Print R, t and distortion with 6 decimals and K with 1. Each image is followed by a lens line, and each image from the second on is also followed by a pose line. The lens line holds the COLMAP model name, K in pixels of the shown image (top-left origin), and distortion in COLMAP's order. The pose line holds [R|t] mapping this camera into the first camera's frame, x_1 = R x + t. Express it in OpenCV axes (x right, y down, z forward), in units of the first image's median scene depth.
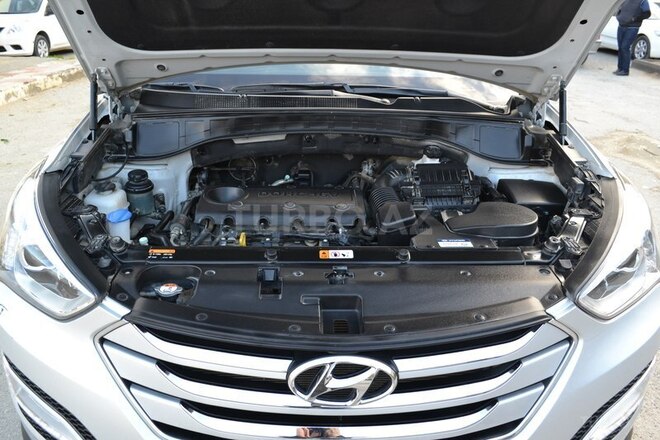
lens RADIAL K [[520.4, 0, 330.2], [0, 520.4, 220.1], [0, 0, 1]] dist [-0.079006, 0.006444]
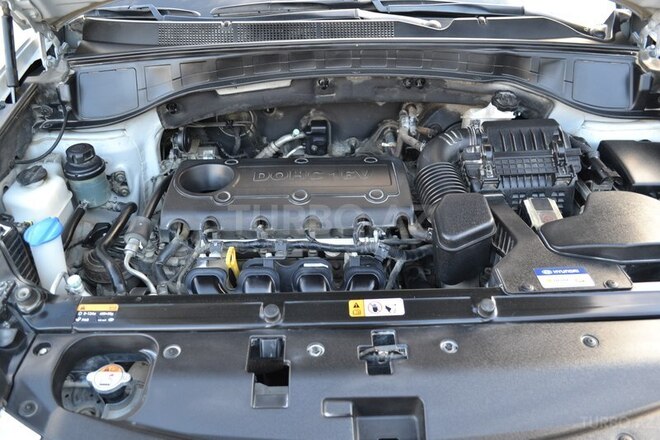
lens RADIAL K [[520.4, 0, 329.7], [0, 520.4, 220.3], [0, 0, 1]] dist [-0.079006, 0.006444]
pose [[0.999225, -0.020354, -0.033681, -0.014897], [0.026155, 0.982962, 0.181936, -0.106924], [0.029404, -0.182676, 0.982733, 0.297760]]
